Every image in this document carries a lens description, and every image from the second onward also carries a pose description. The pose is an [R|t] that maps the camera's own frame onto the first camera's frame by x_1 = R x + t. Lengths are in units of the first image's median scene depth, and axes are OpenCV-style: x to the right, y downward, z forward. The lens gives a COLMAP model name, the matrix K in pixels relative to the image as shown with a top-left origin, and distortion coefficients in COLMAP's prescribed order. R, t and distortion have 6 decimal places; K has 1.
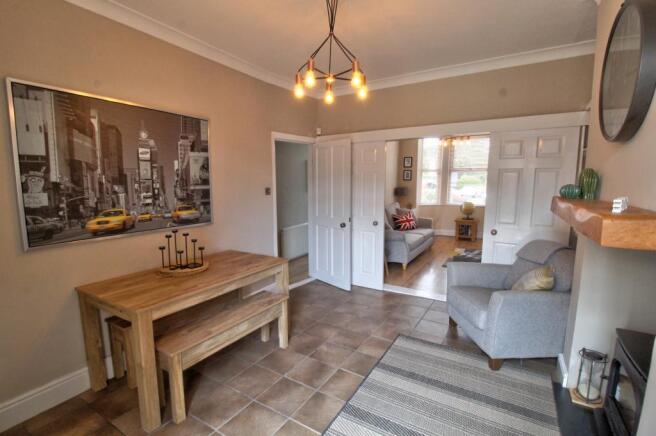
lens RADIAL K [[311.1, 0, 332.0], [0, 311.1, 218.8], [0, 0, 1]] dist [-0.018109, -0.000624]
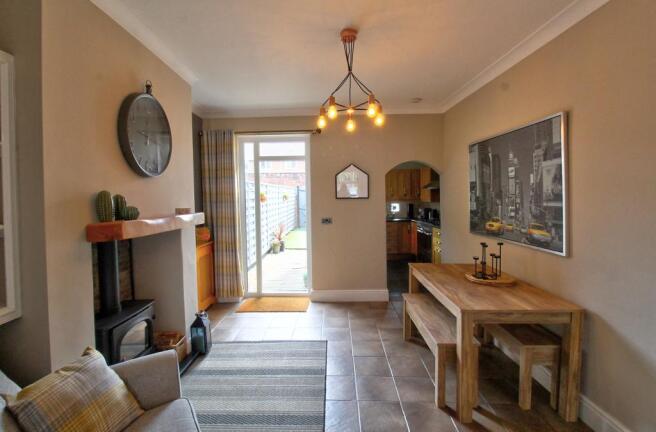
lens RADIAL K [[311.1, 0, 325.9], [0, 311.1, 210.2], [0, 0, 1]] dist [-0.018109, -0.000624]
pose [[-0.864376, 0.028528, -0.502036, 0.483333], [-0.055010, 0.987033, 0.150800, -0.181810], [0.499828, 0.157965, -0.851598, 1.452806]]
